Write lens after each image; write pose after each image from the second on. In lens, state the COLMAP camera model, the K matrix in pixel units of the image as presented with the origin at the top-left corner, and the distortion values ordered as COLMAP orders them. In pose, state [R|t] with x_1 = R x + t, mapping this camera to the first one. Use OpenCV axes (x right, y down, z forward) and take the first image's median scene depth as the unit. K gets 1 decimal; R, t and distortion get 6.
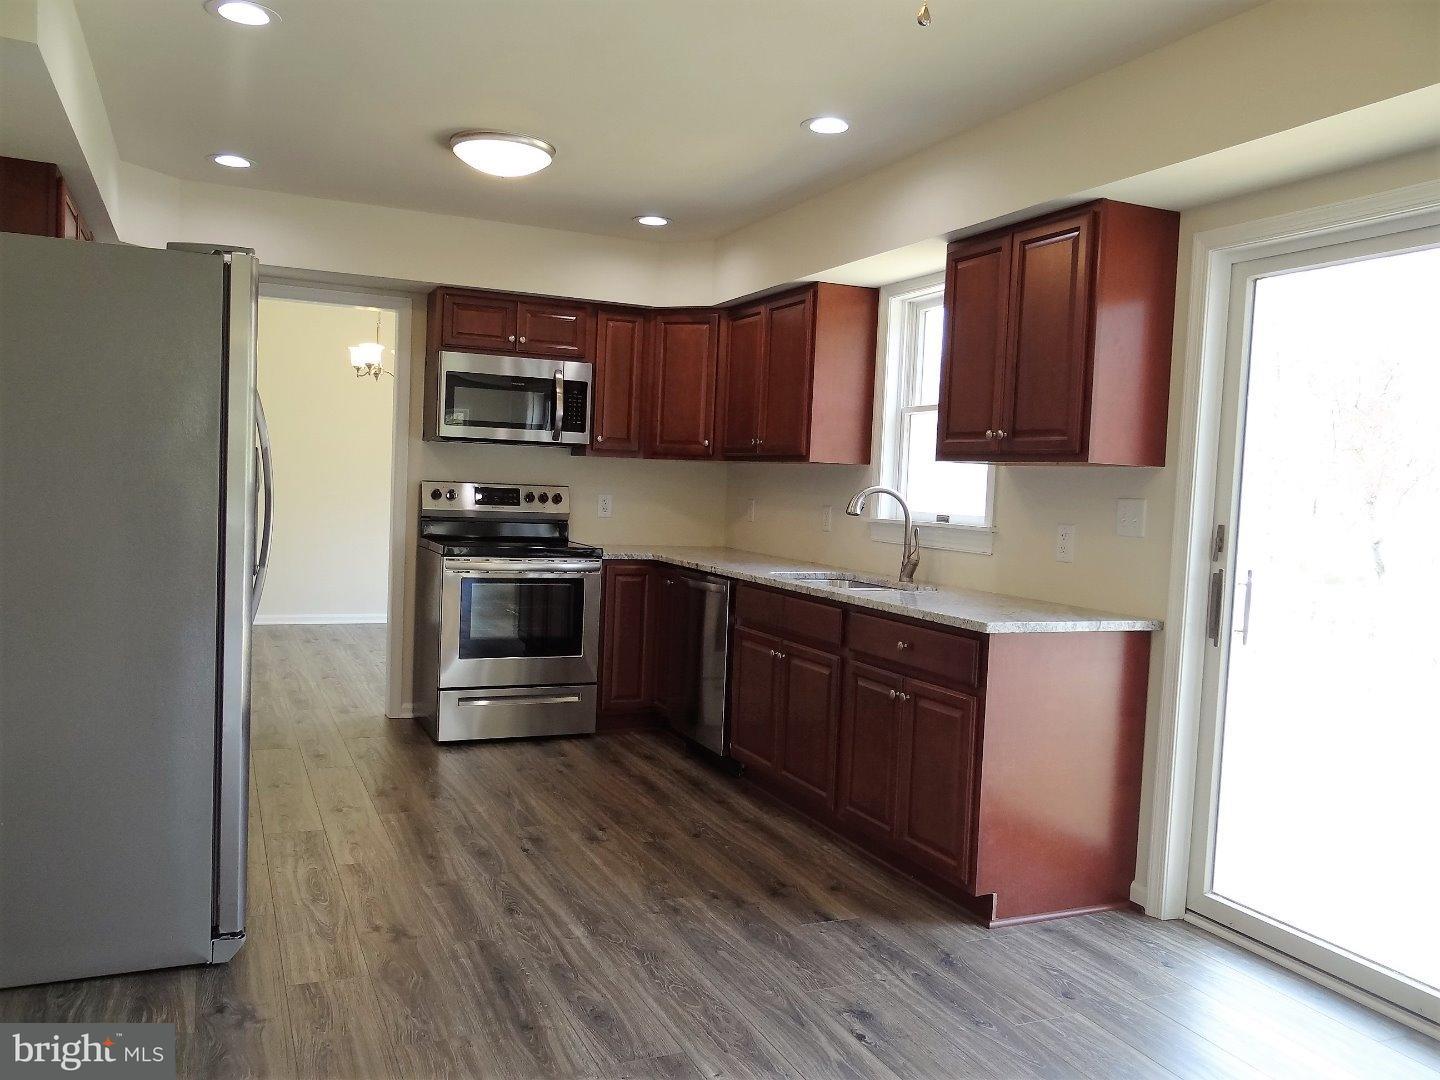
lens RADIAL K [[1139.8, 0, 723.7], [0, 1139.8, 549.0], [0, 0, 1]] dist [-0.001705, -0.002024]
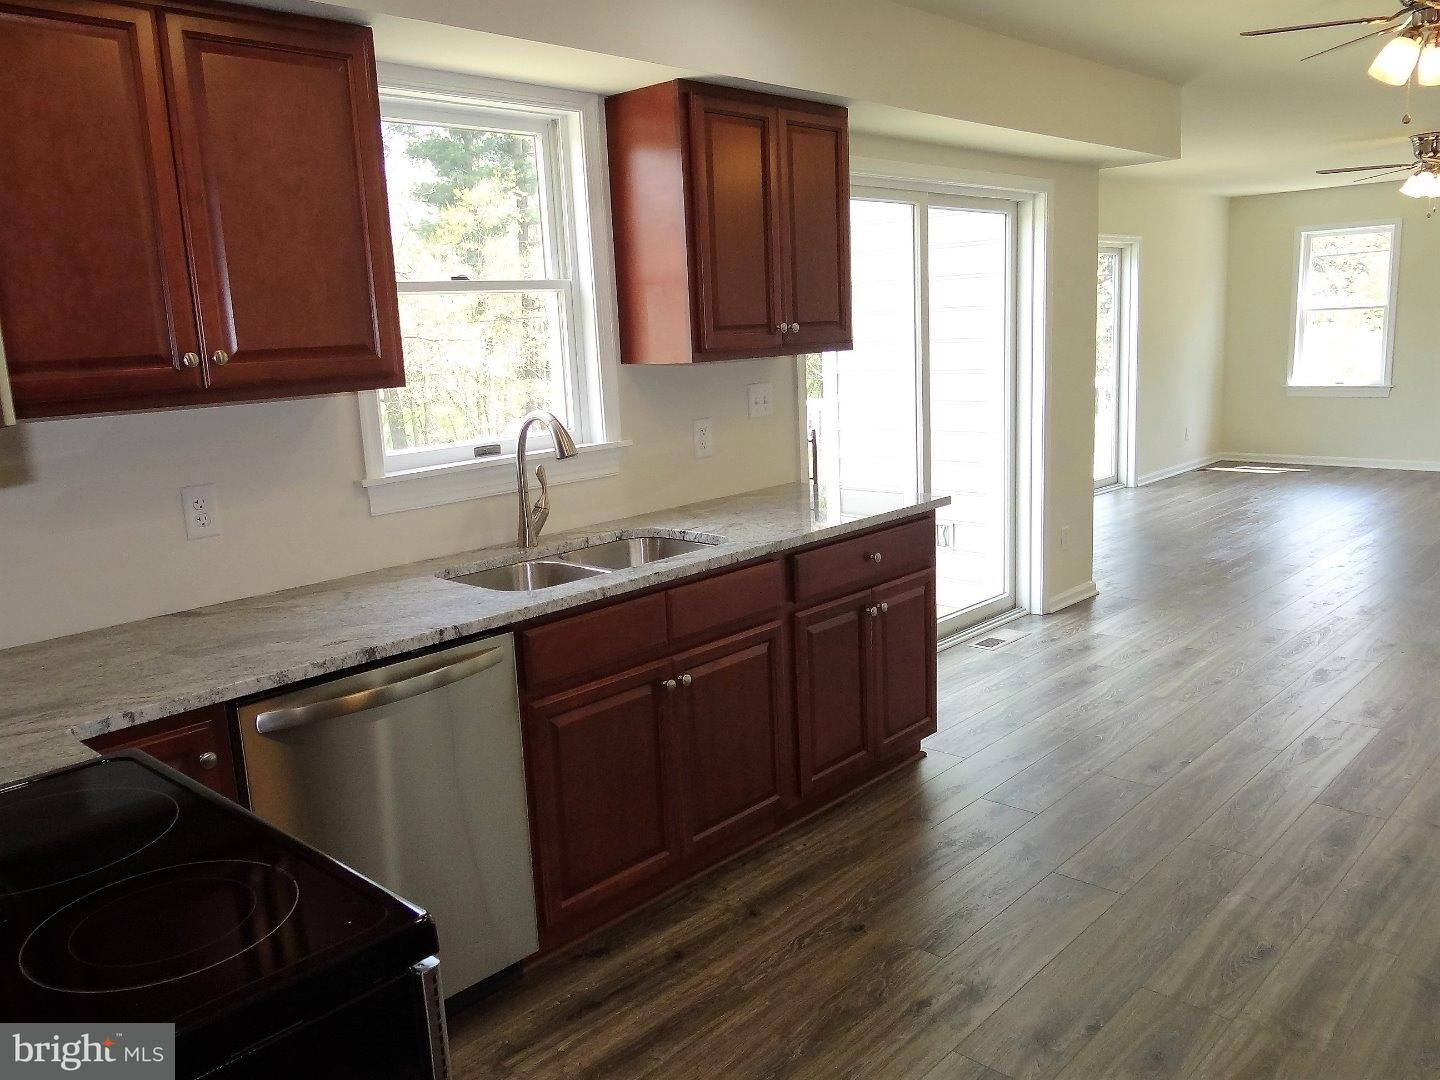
lens RADIAL K [[1131.0, 0, 720.0], [0, 1131.0, 540.0], [0, 0, 1]] dist [-0.003442, -0.006415]
pose [[-0.381857, -0.197379, 0.902899, -0.432252], [0.083669, 0.965535, 0.246457, -0.115203], [-0.920427, 0.169656, -0.352182, 0.982135]]
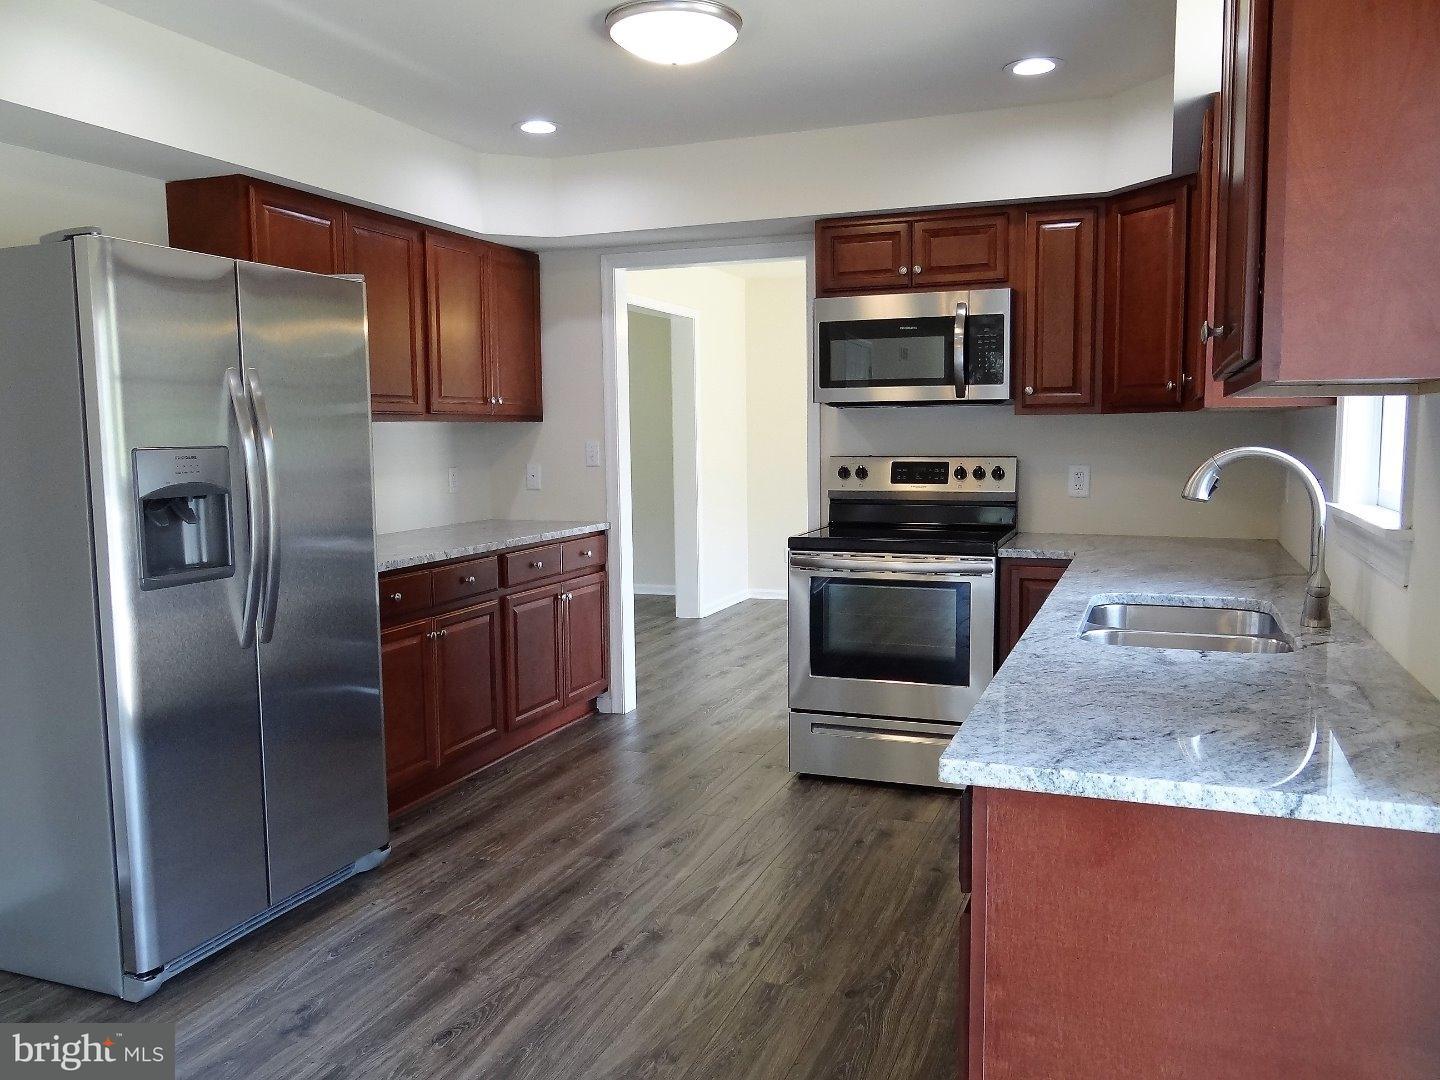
lens RADIAL K [[1139.8, 0, 723.7], [0, 1139.8, 549.0], [0, 0, 1]] dist [-0.001705, -0.002024]
pose [[0.701738, 0.025045, -0.711994, 0.297158], [-0.003340, 0.999487, 0.031866, -0.019627], [0.712427, -0.019983, 0.701462, 0.378040]]
